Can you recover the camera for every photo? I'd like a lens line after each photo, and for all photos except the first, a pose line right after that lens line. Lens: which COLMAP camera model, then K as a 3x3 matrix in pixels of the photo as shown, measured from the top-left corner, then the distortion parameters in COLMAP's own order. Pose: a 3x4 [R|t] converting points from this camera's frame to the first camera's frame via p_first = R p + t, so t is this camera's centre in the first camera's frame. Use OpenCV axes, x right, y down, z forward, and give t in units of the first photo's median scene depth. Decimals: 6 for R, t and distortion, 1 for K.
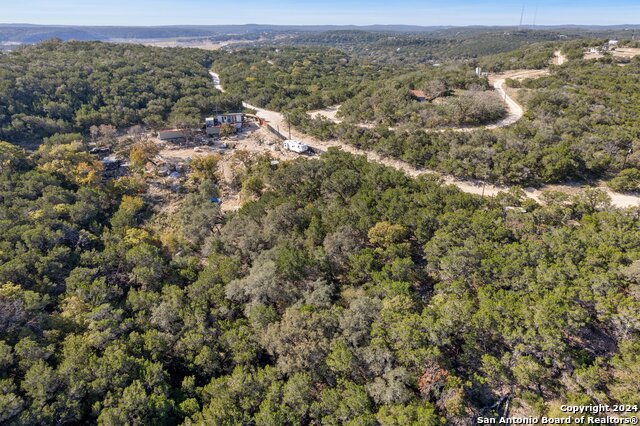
lens RADIAL K [[415.3, 0, 320.0], [0, 415.3, 213.0], [0, 0, 1]] dist [-0.091146, 0.087378]
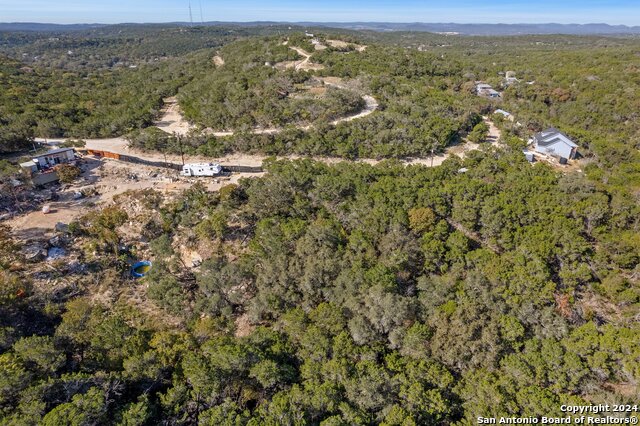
lens RADIAL K [[415.3, 0, 320.0], [0, 415.3, 213.0], [0, 0, 1]] dist [-0.091146, 0.087378]
pose [[0.712208, -0.295274, 0.636847, -0.398240], [0.292057, 0.949621, 0.113674, -0.092163], [-0.638328, 0.105036, 0.762565, 0.198088]]
